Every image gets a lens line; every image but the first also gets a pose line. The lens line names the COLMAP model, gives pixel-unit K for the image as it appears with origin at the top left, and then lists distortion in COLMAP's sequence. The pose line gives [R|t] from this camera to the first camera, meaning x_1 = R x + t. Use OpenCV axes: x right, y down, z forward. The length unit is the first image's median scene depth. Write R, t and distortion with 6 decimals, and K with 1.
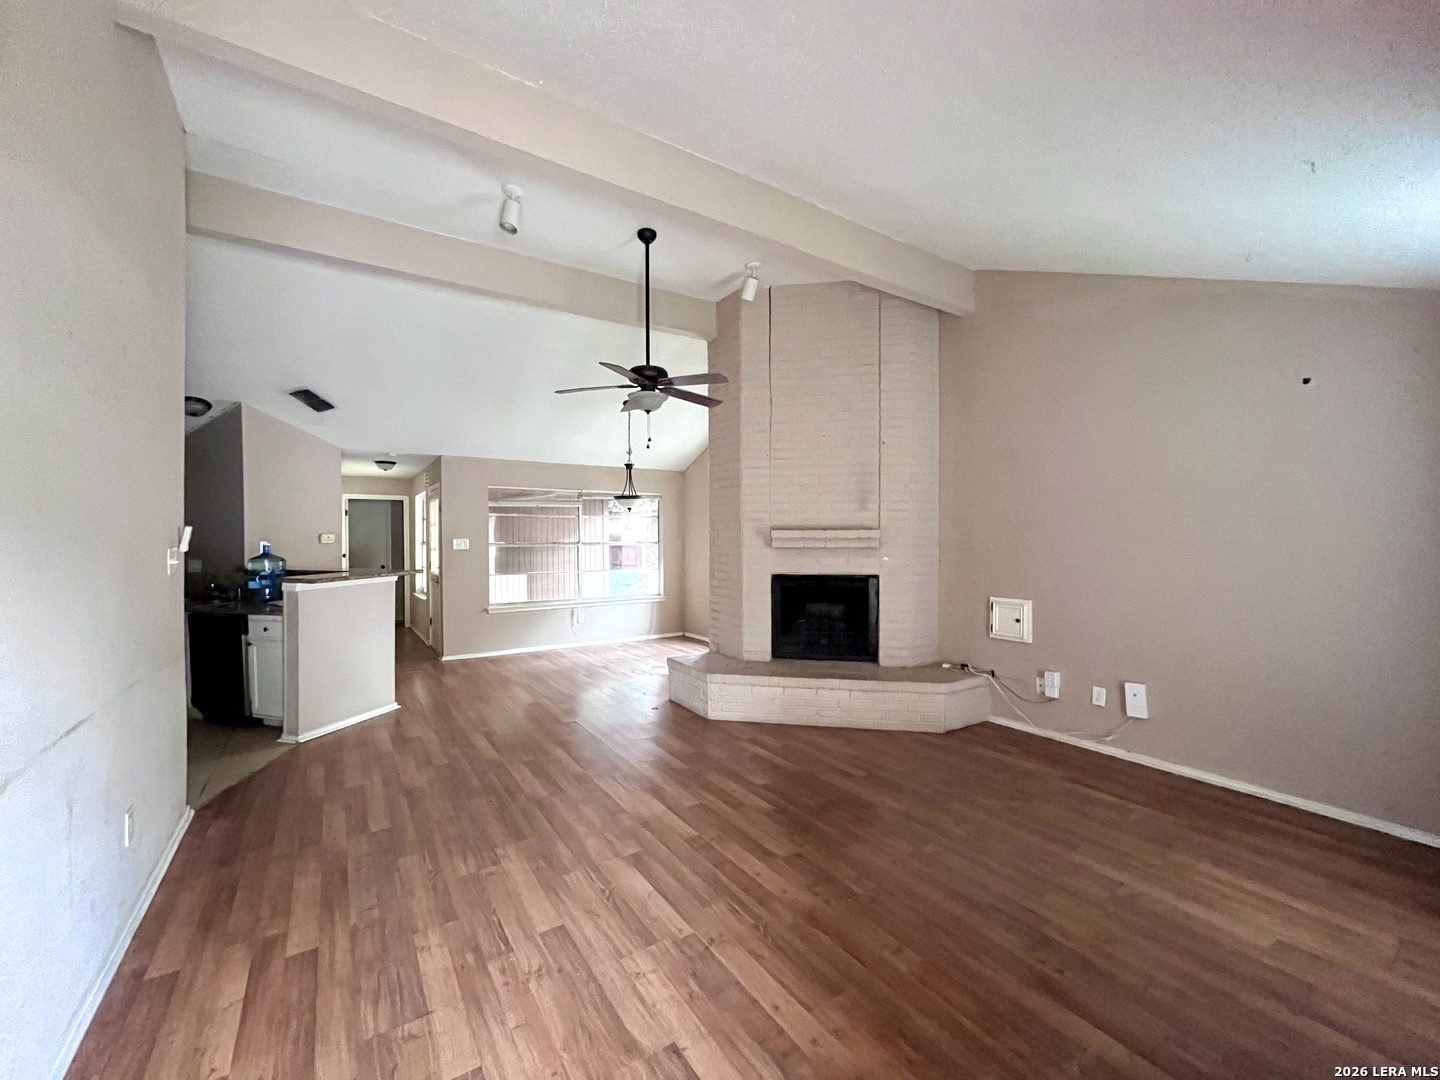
lens RADIAL K [[585.1, 0, 720.2], [0, 585.1, 537.1], [0, 0, 1]] dist [-0.004302, 0.000589]
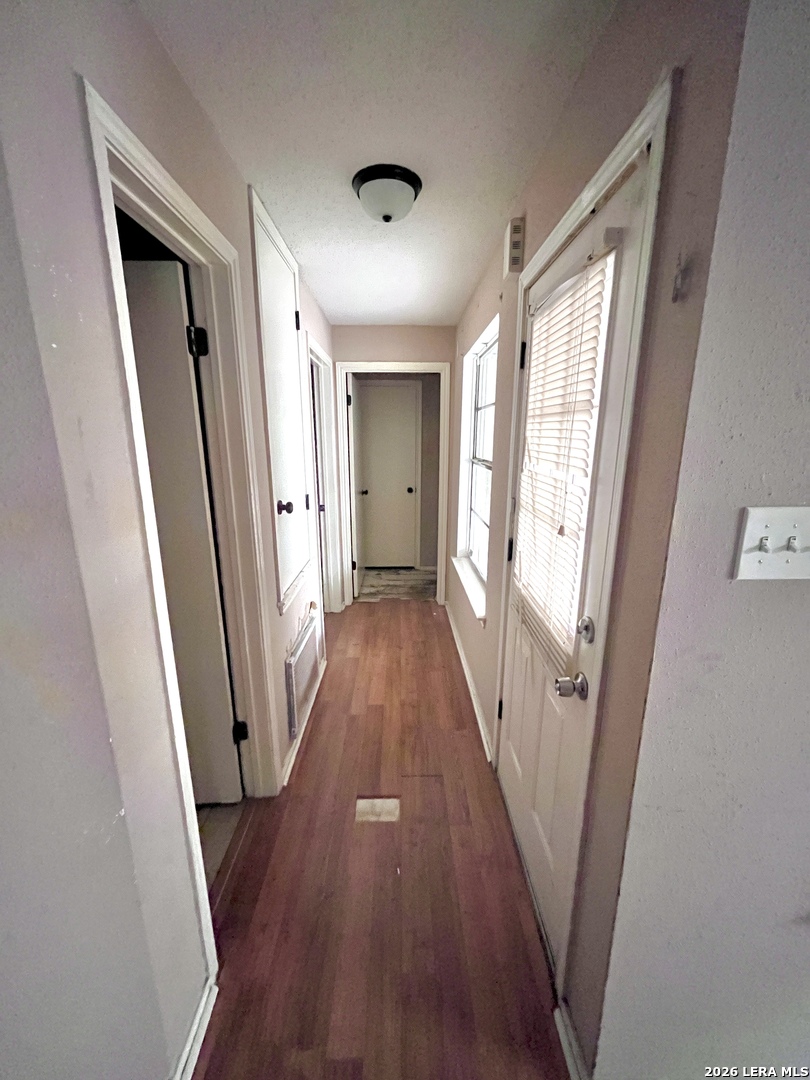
lens RADIAL K [[438.8, 0, 404.9], [0, 438.8, 540.1], [0, 0, 1]] dist [-0.004302, 0.000589]
pose [[0.838202, 0.139197, -0.527297, -0.341552], [-0.014551, 0.972242, 0.233524, -0.009268], [0.545166, -0.188067, 0.816961, 0.634444]]
